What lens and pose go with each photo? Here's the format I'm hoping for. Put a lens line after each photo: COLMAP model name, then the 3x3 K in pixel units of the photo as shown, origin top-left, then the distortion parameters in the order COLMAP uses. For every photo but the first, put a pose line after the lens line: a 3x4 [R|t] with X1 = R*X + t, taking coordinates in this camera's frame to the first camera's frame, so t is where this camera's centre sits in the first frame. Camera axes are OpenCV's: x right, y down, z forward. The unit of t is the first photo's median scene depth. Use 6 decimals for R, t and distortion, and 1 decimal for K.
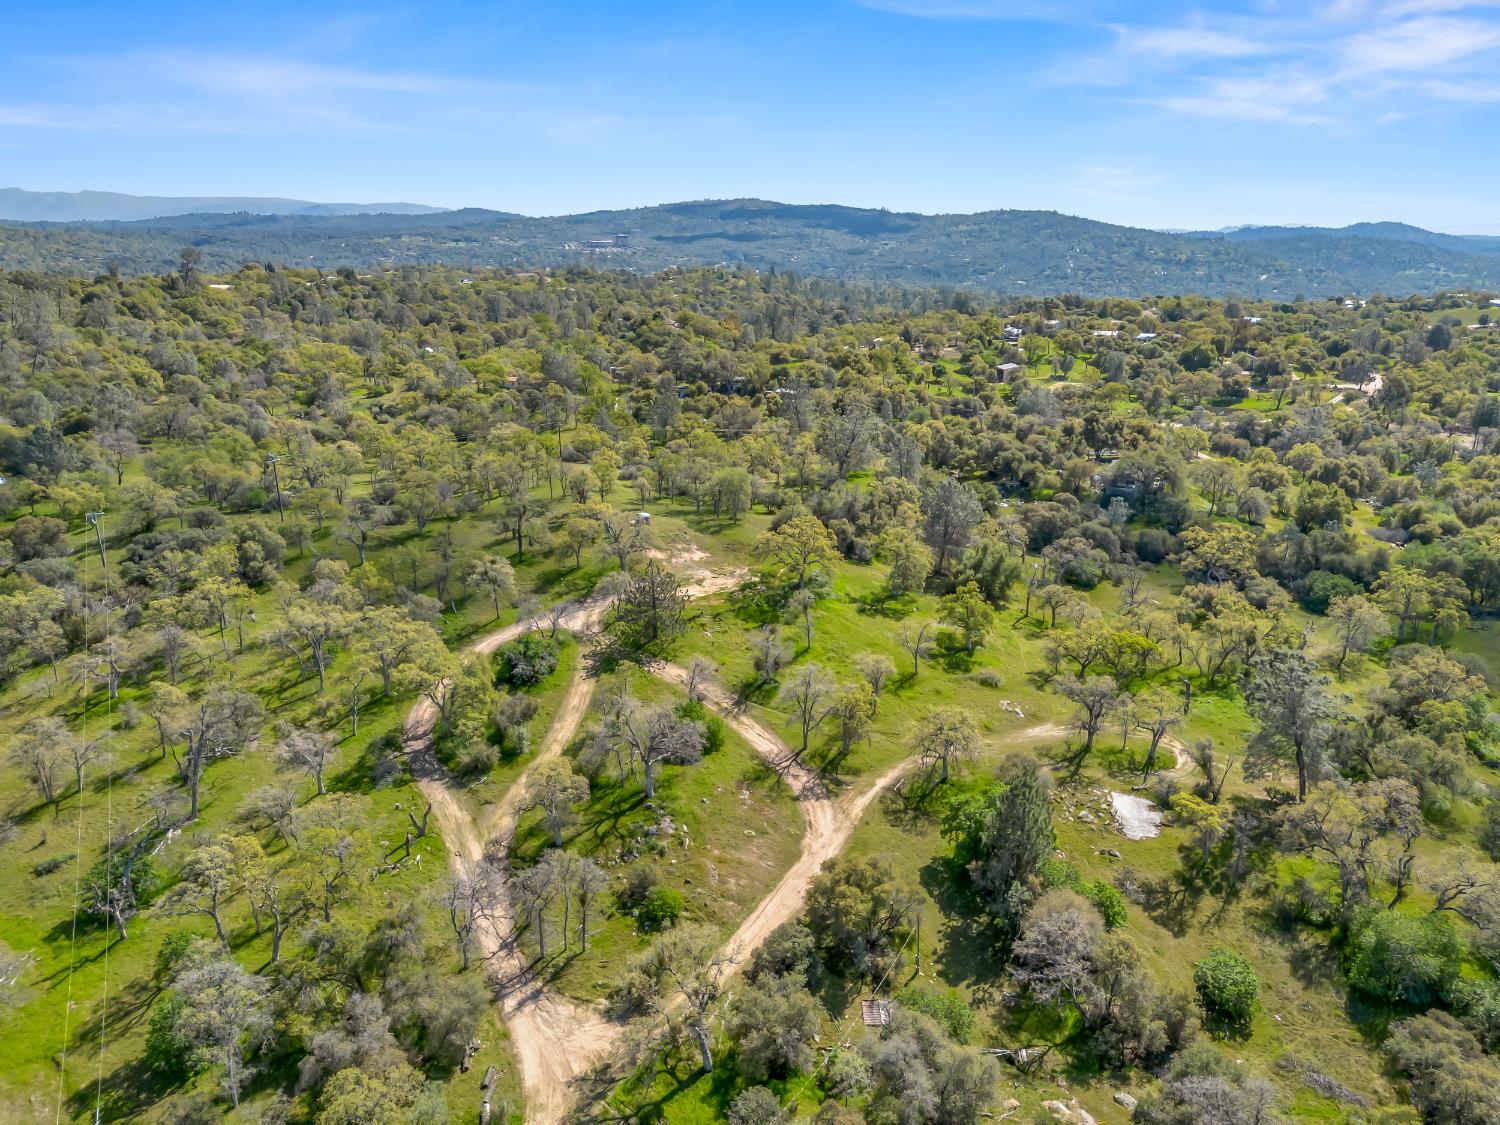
lens RADIAL K [[1061.8, 0, 754.2], [0, 1061.8, 560.3], [0, 0, 1]] dist [0.072745, -0.061746]
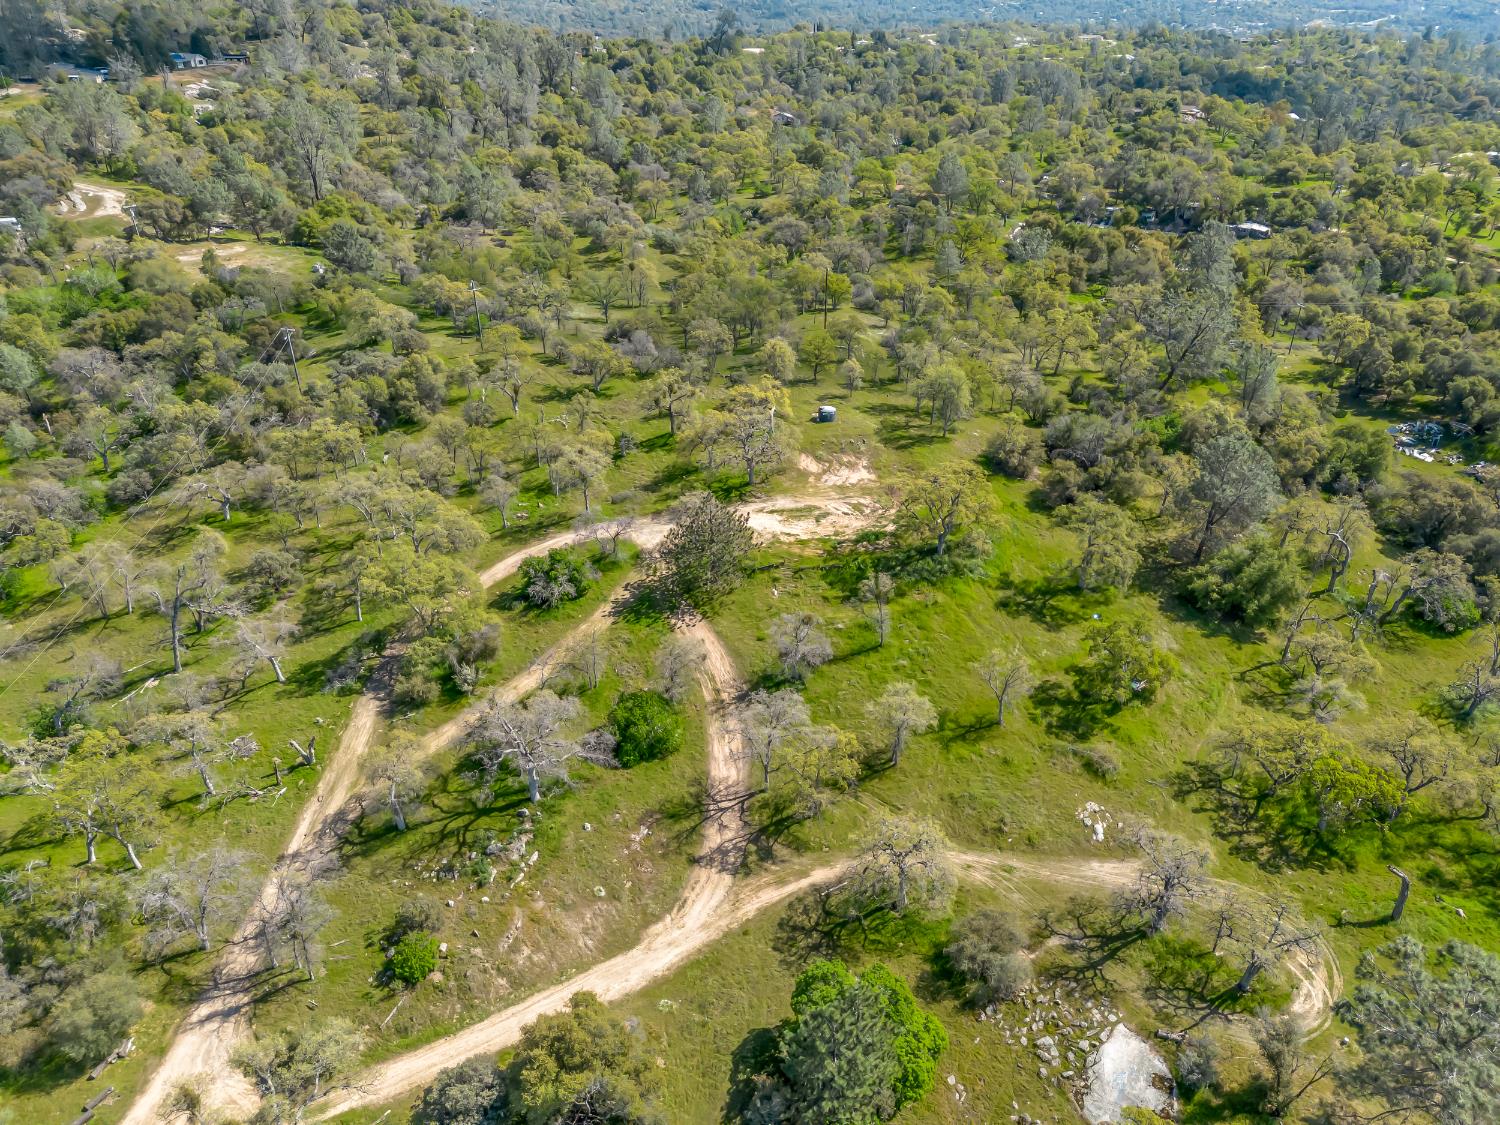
lens RADIAL K [[1061.8, 0, 755.5], [0, 1061.8, 564.3], [0, 0, 1]] dist [0.072745, -0.061746]
pose [[0.865519, 0.240347, -0.439444, 0.139348], [-0.147176, 0.960656, 0.235542, -0.066178], [0.478766, -0.139191, 0.866839, 0.141291]]
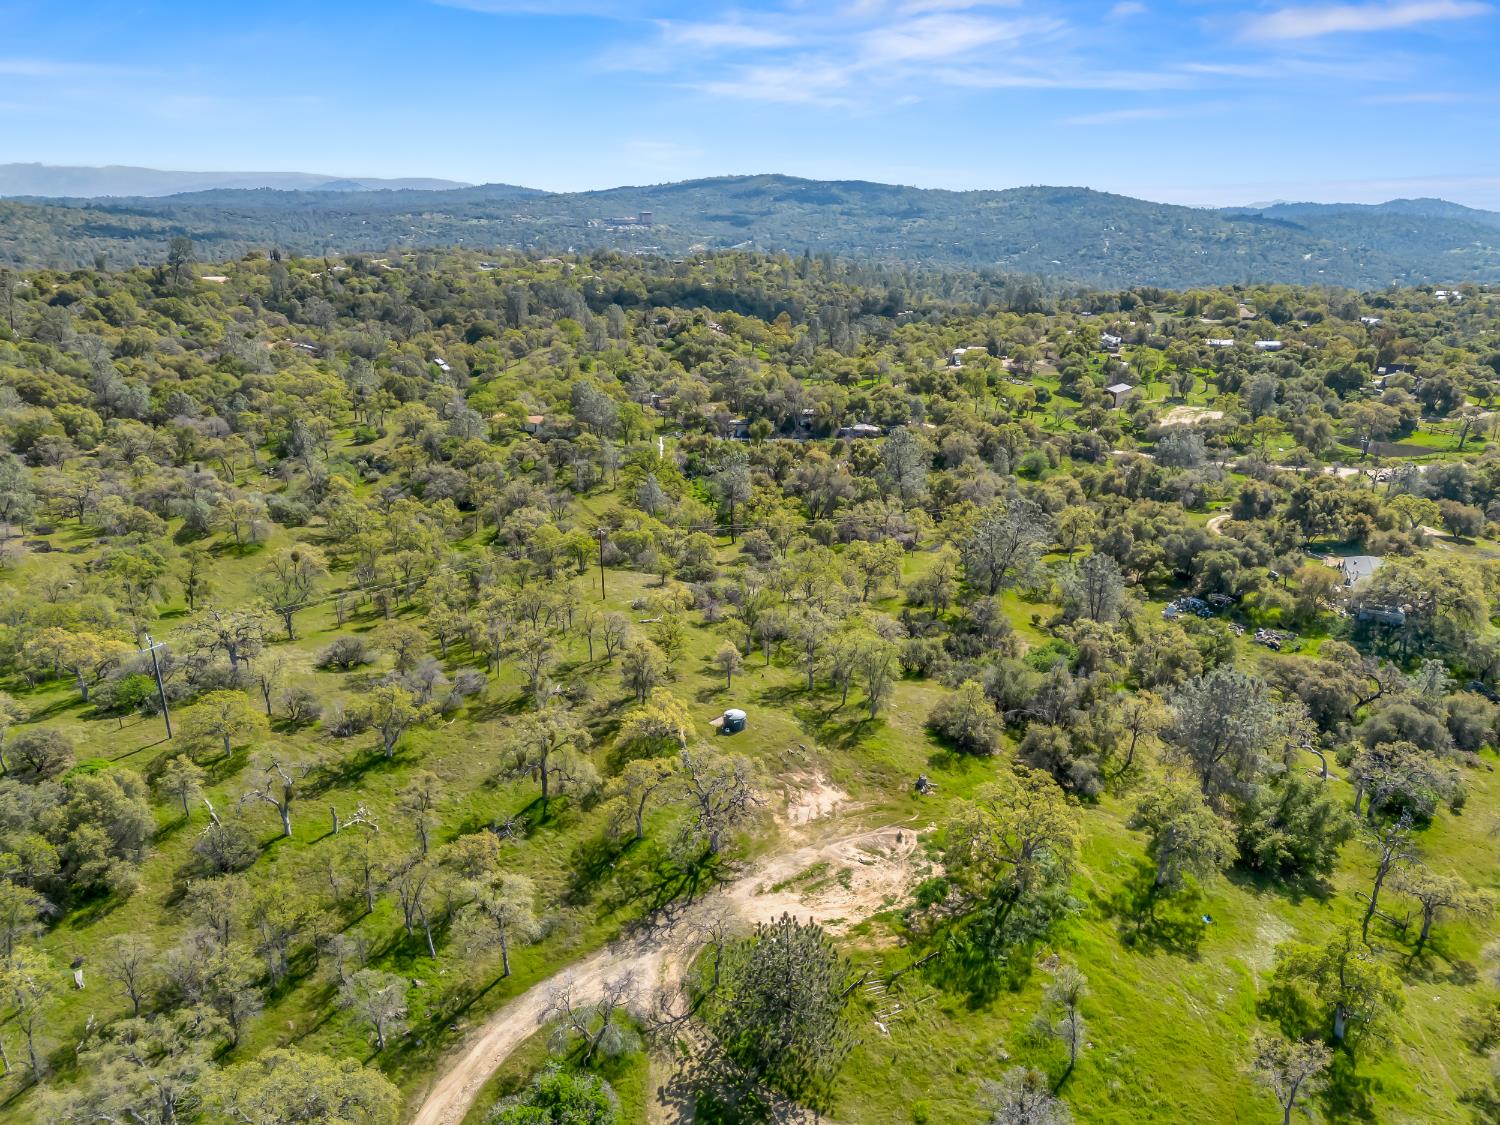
lens RADIAL K [[1061.8, 0, 755.2], [0, 1061.8, 534.6], [0, 0, 1]] dist [0.072745, -0.061746]
pose [[0.999835, 0.006057, -0.017138, -0.048062], [-0.006065, 0.999982, -0.000405, -0.088477], [0.017135, 0.000509, 0.999853, 0.209367]]
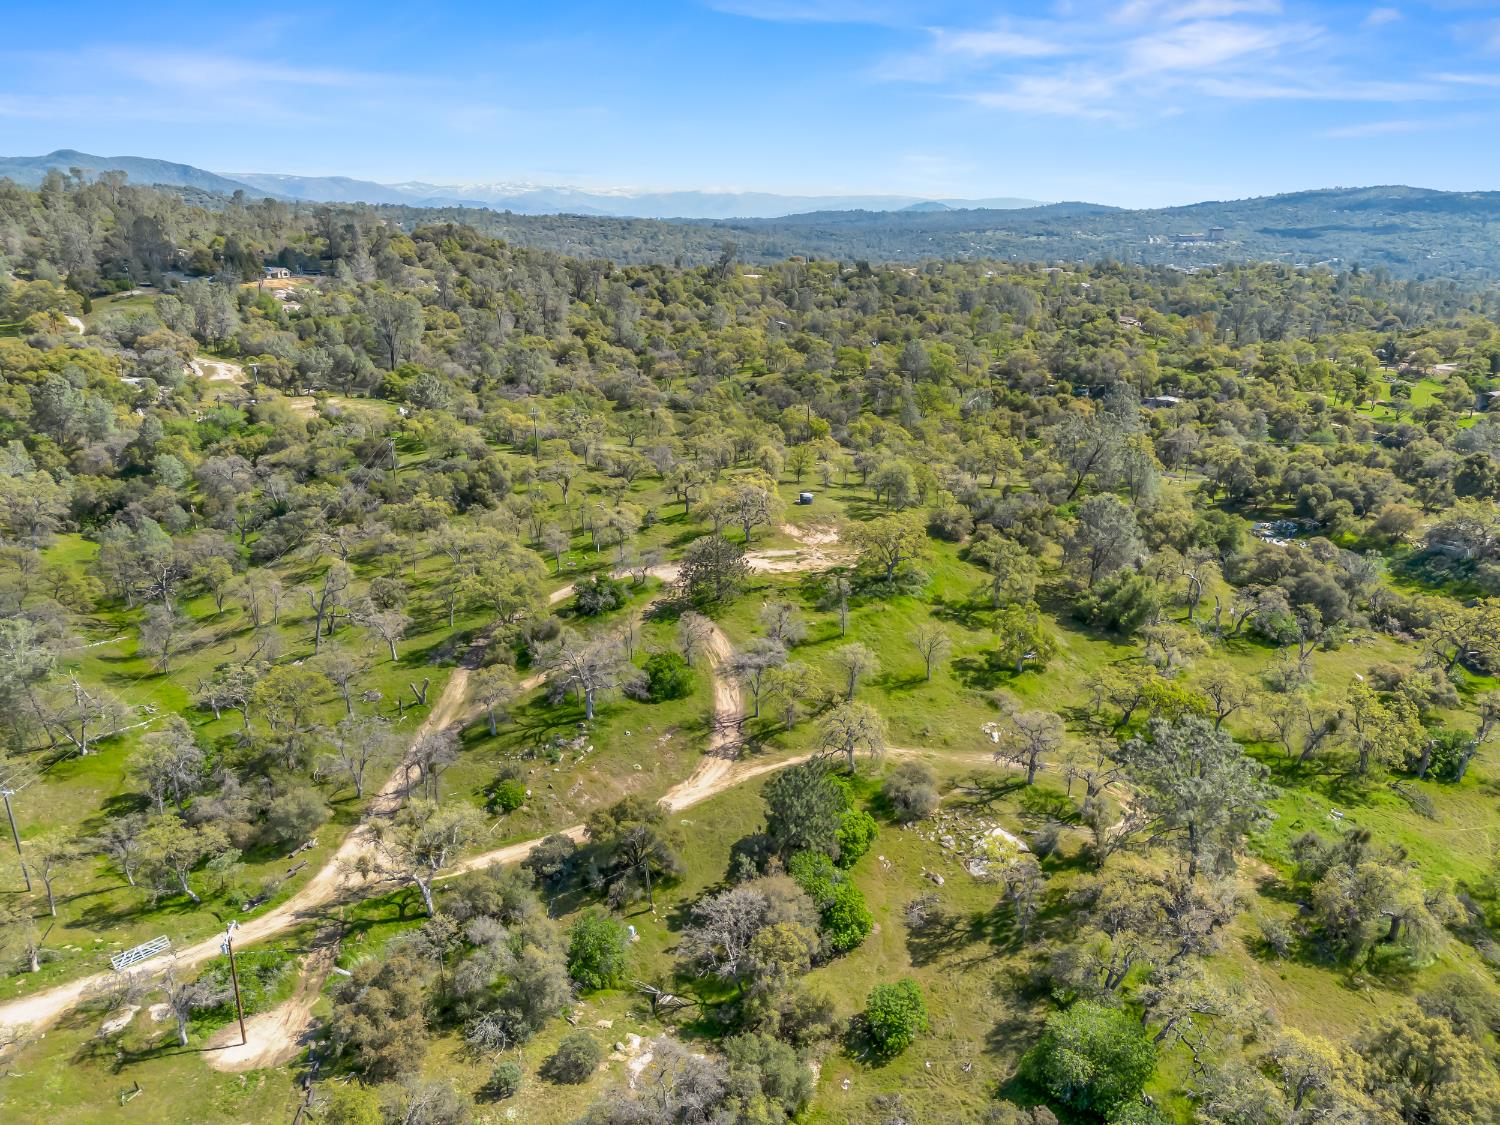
lens RADIAL K [[1061.8, 0, 754.5], [0, 1061.8, 567.1], [0, 0, 1]] dist [0.072745, -0.061746]
pose [[0.864918, 0.157093, -0.476696, 0.215481], [-0.151917, 0.987144, 0.049670, -0.009433], [0.478370, 0.029457, 0.877664, 0.024824]]
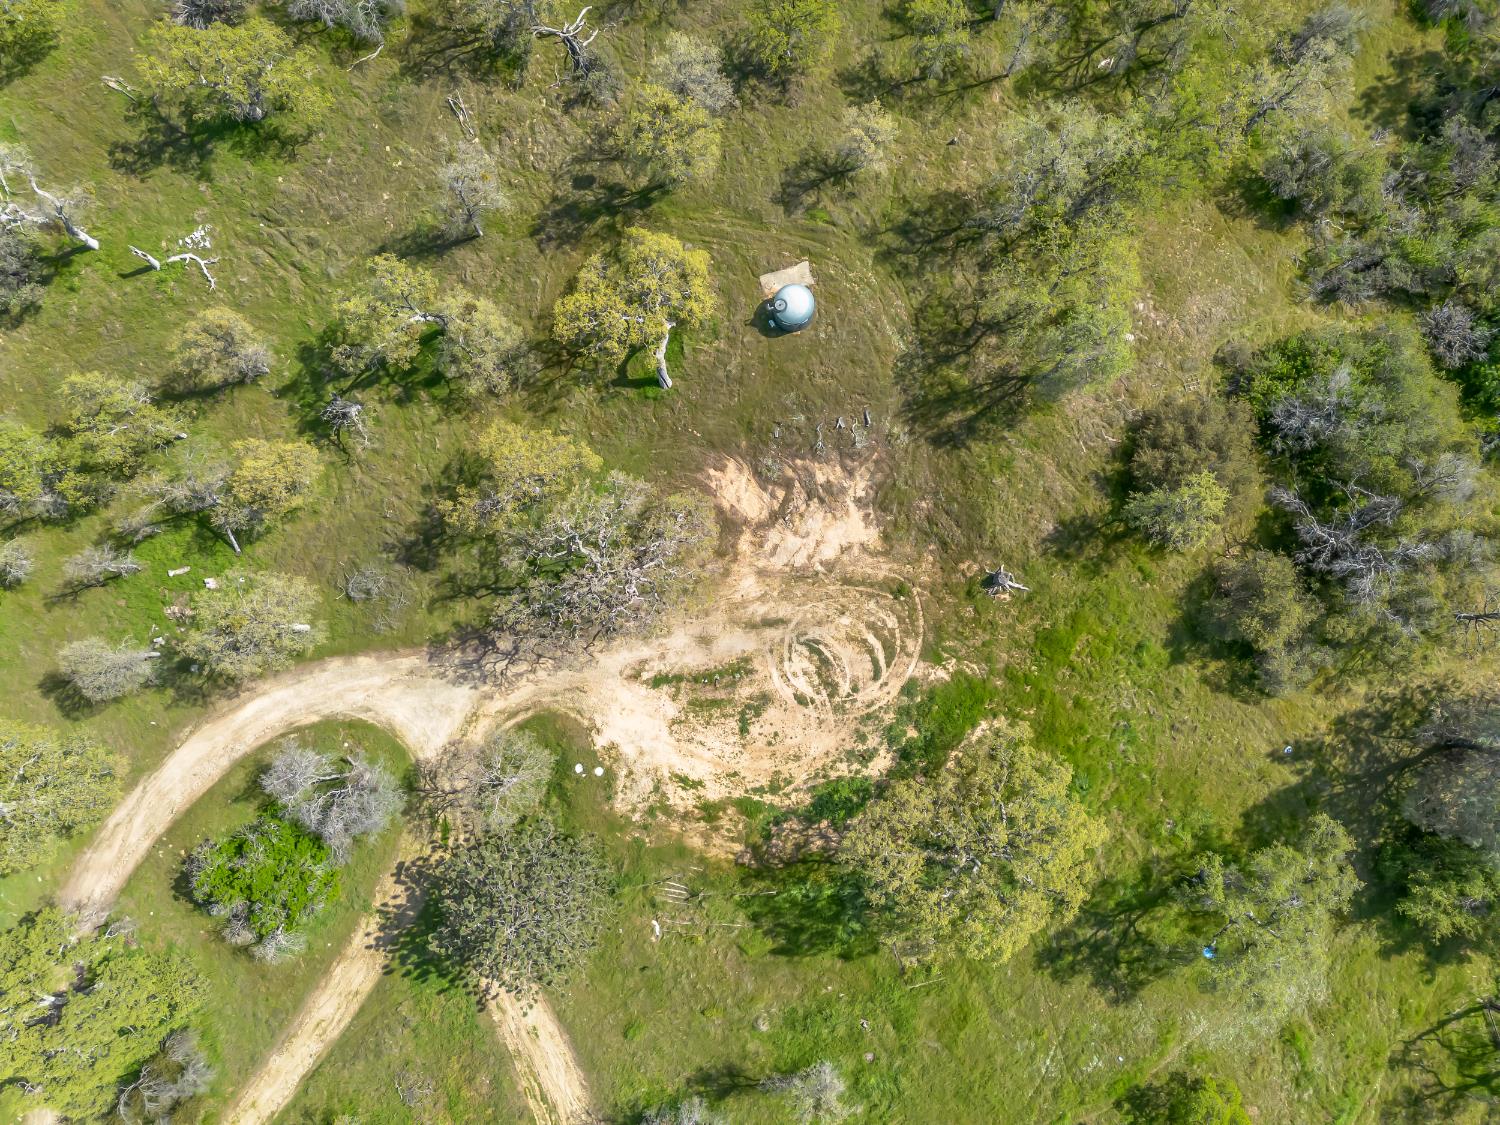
lens RADIAL K [[1061.8, 0, 748.5], [0, 1061.8, 623.5], [0, 0, 1]] dist [0.072745, -0.061746]
pose [[0.852573, 0.518080, -0.068649, -0.021944], [-0.132847, 0.341890, 0.930303, -0.196683], [0.505441, -0.784031, 0.360311, 0.455452]]
